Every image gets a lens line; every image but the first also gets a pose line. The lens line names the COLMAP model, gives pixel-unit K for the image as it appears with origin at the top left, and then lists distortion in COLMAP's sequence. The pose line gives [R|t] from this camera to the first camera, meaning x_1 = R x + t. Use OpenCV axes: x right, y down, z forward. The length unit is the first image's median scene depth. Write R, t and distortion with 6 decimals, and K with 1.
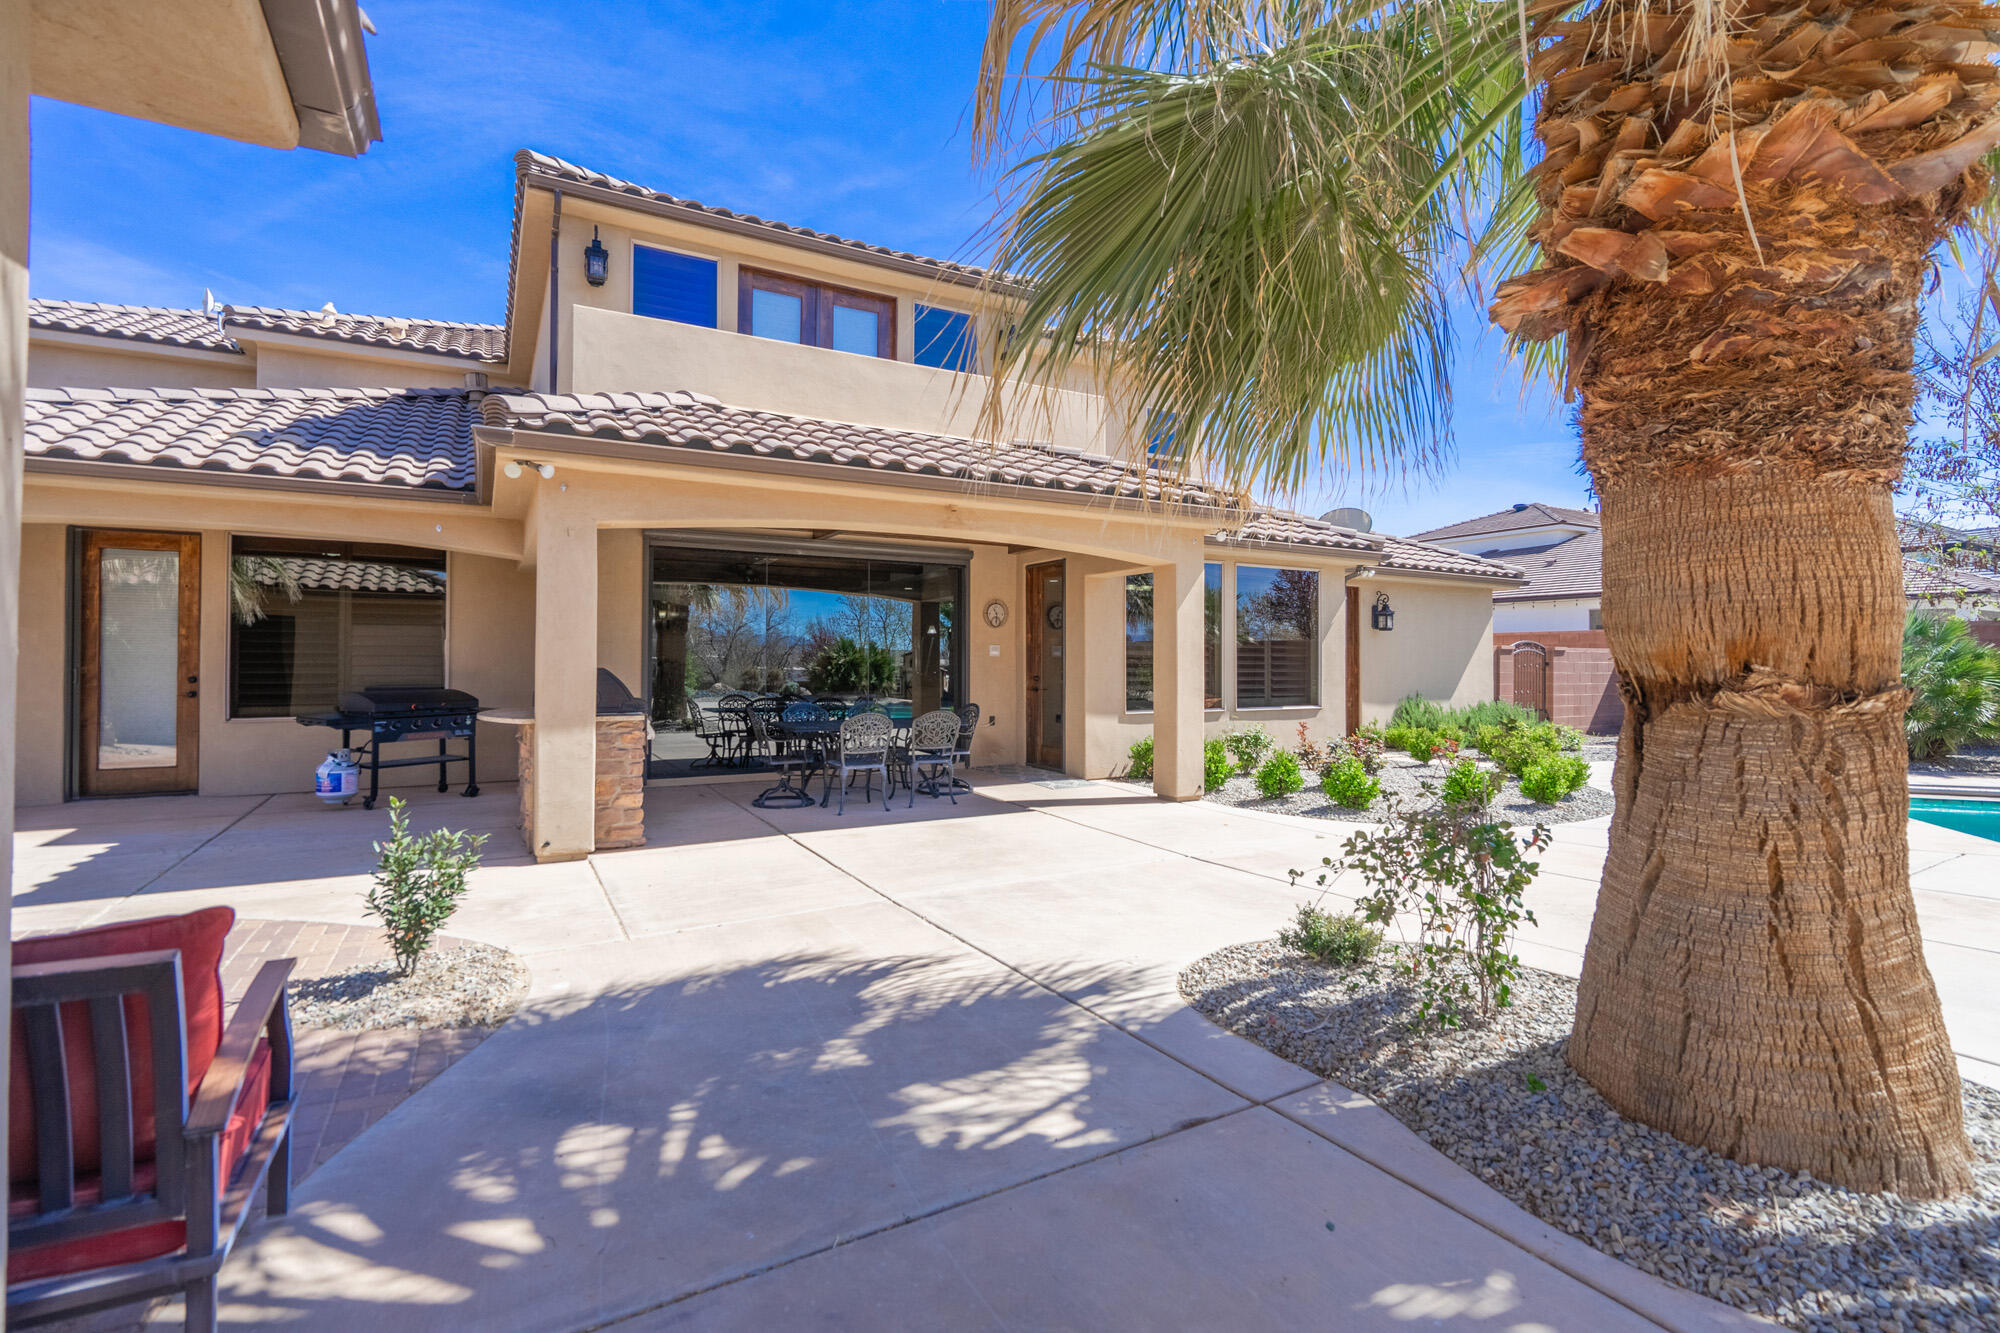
lens RADIAL K [[896.1, 0, 996.1], [0, 896.1, 655.2], [0, 0, 1]] dist [-0.002393, 0.000119]
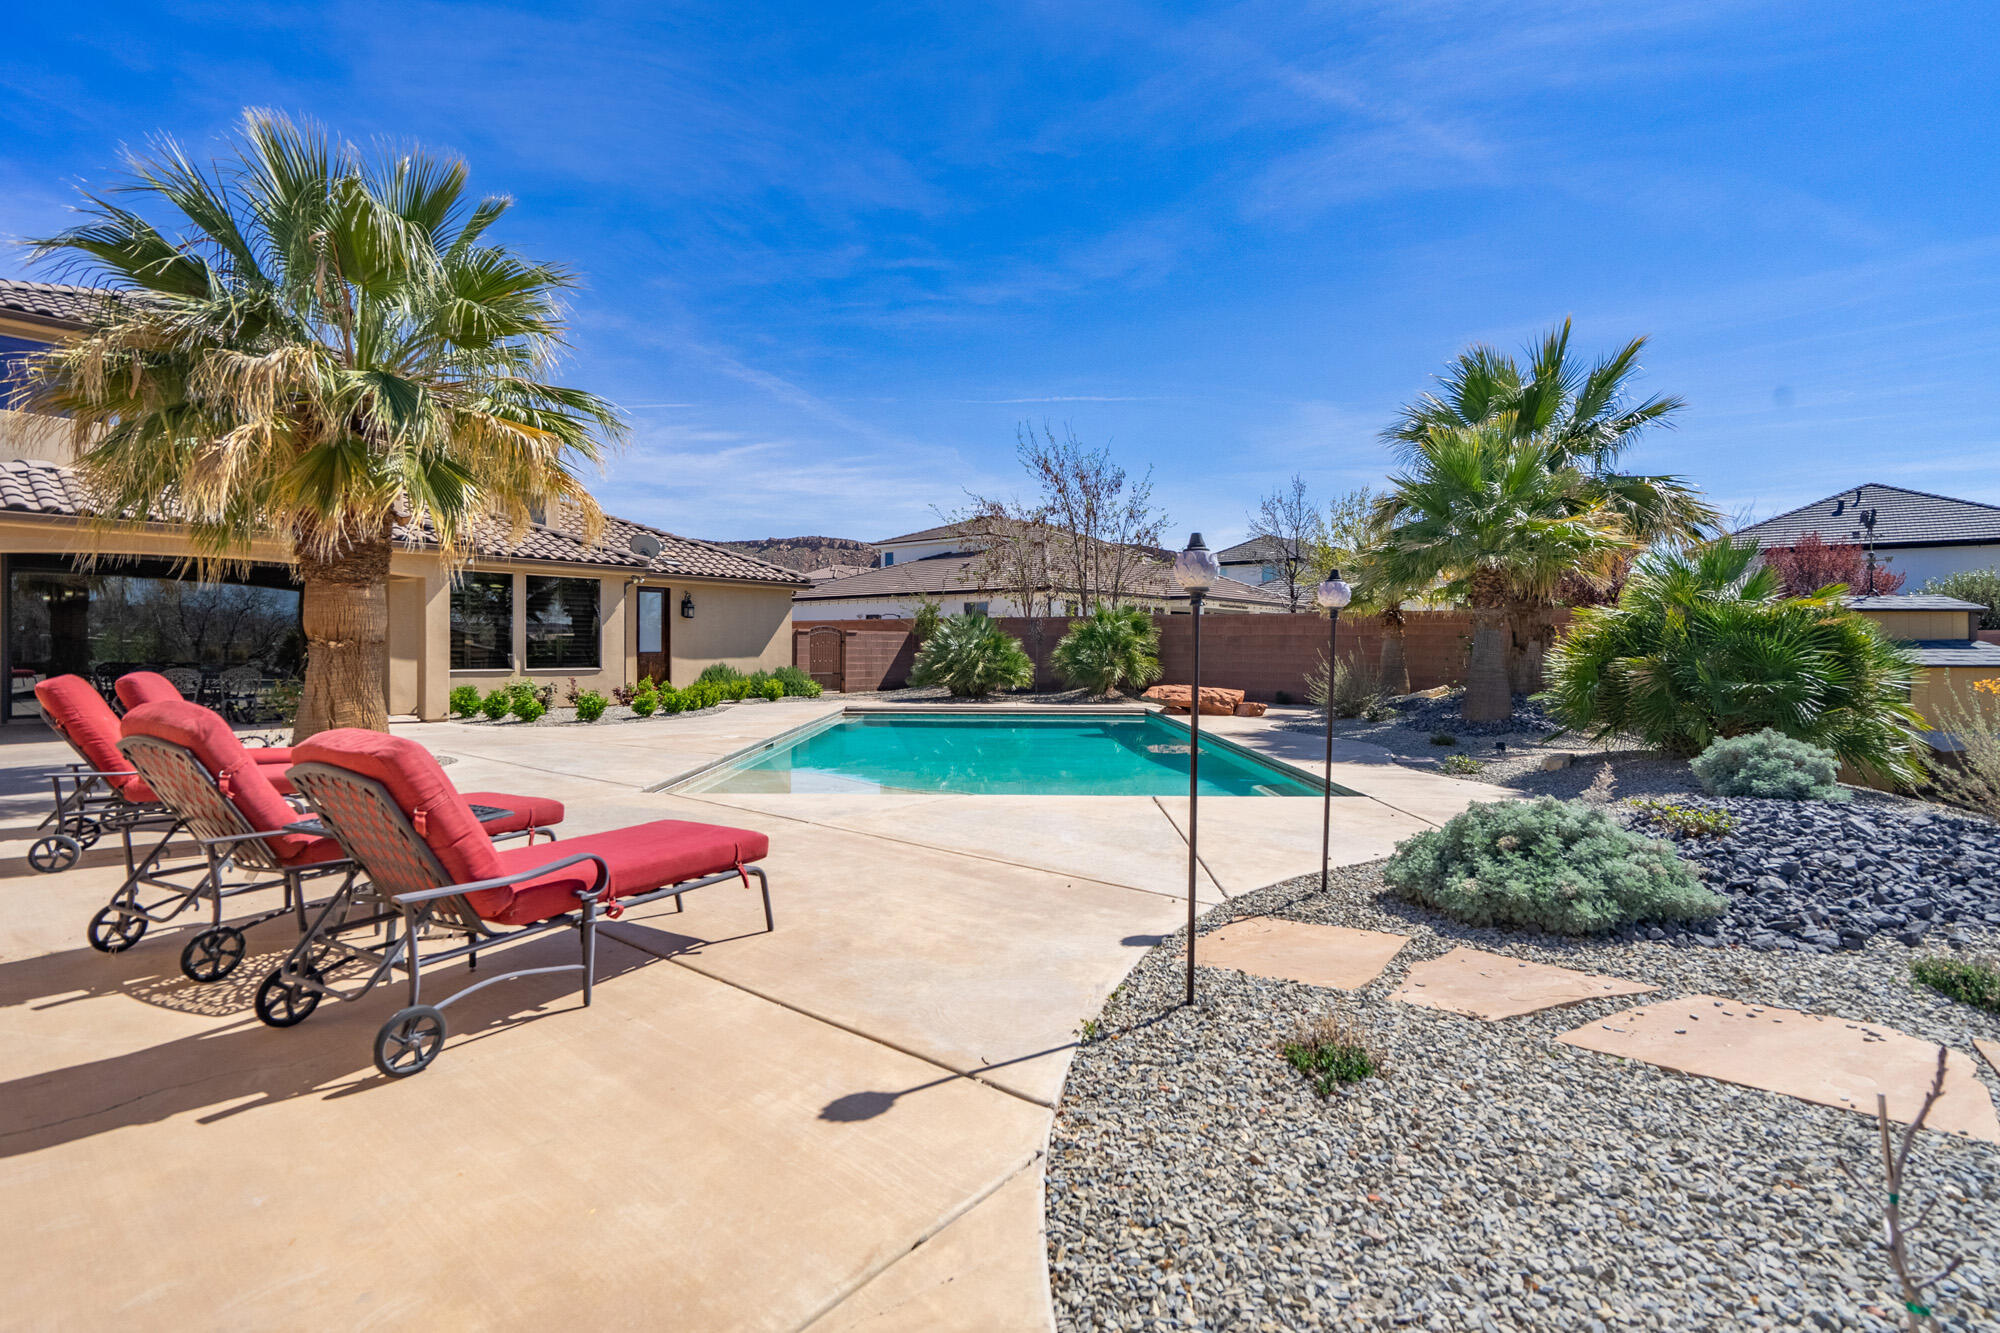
lens RADIAL K [[955.8, 0, 1034.6], [0, 955.8, 670.2], [0, 0, 1]] dist [-0.016475, -0.000019]
pose [[0.925891, -0.006660, 0.377731, 0.480777], [-0.006640, 0.999403, 0.033898, 0.001492], [-0.377731, -0.033895, 0.925295, -0.854908]]
